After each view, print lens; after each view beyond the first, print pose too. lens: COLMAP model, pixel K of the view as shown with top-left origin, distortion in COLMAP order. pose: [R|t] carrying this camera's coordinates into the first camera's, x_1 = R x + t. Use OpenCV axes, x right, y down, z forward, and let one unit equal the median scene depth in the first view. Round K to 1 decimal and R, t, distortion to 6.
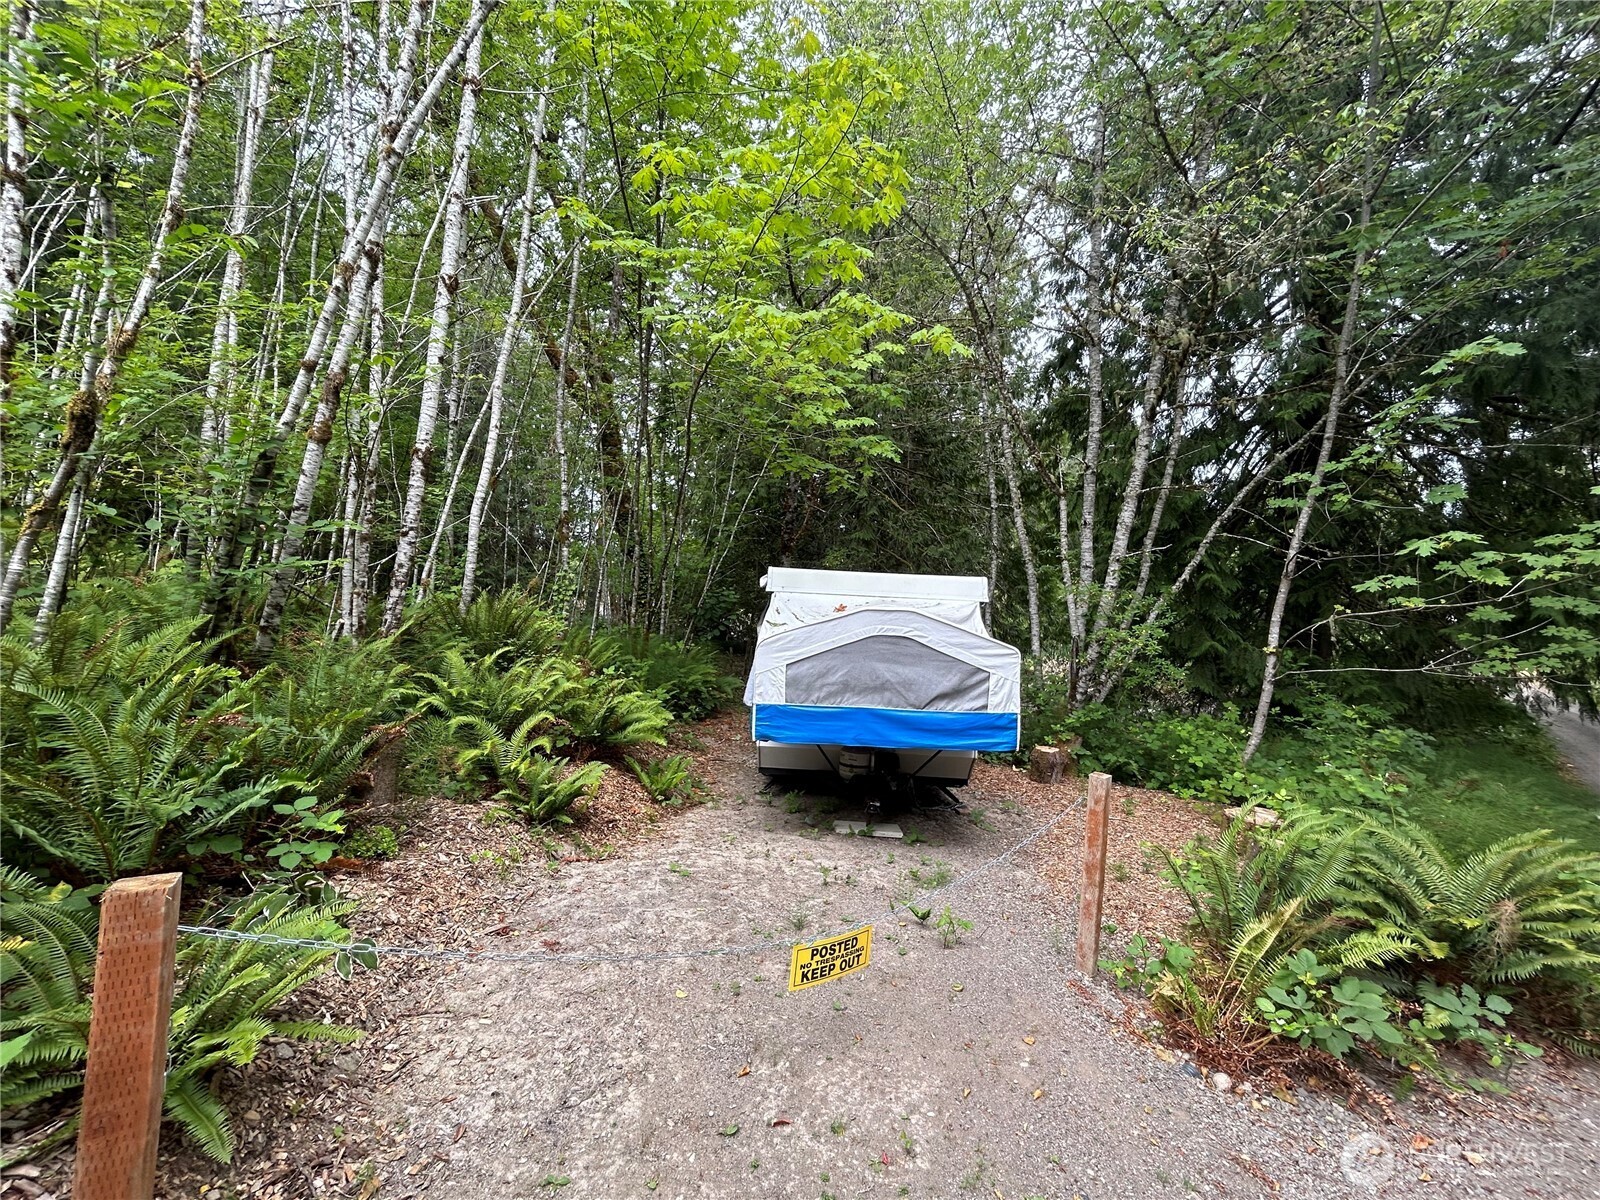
lens RADIAL K [[646.5, 0, 796.1], [0, 646.5, 601.6], [0, 0, 1]] dist [-0.008236, 0.000586]
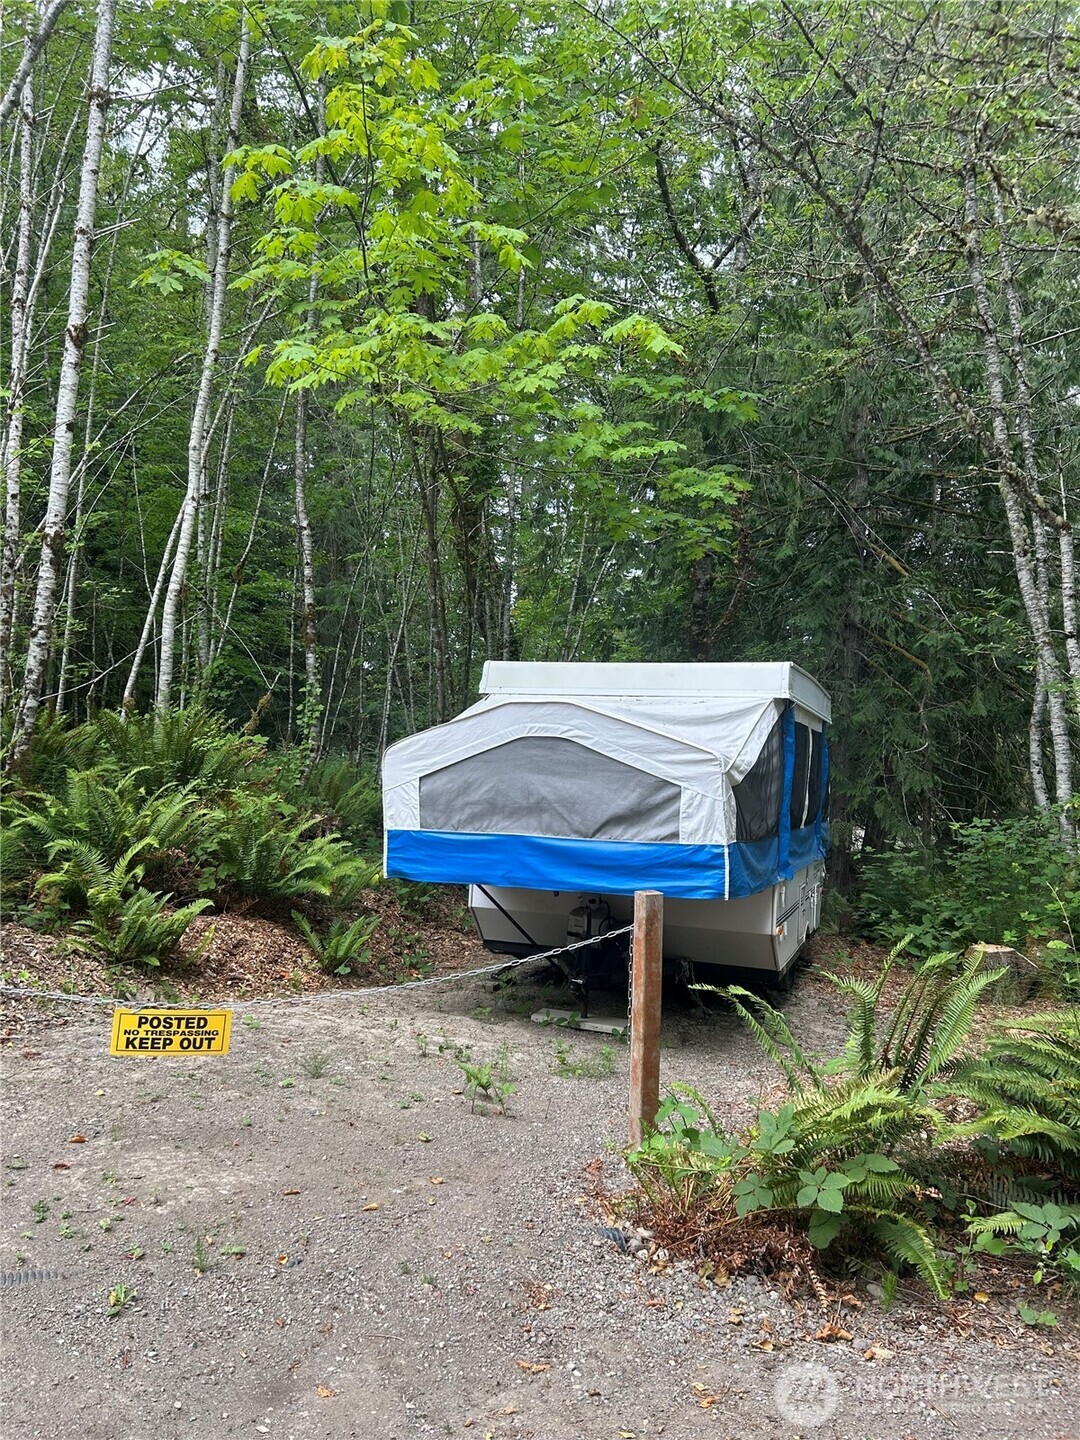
lens RADIAL K [[1058.8, 0, 543.0], [0, 1058.8, 717.1], [0, 0, 1]] dist [0.011044, -0.011098]
pose [[0.957269, -0.023267, -0.288261, 0.490731], [0.013386, 0.999255, -0.036201, 0.072770], [0.288888, 0.030795, 0.956867, -0.162557]]
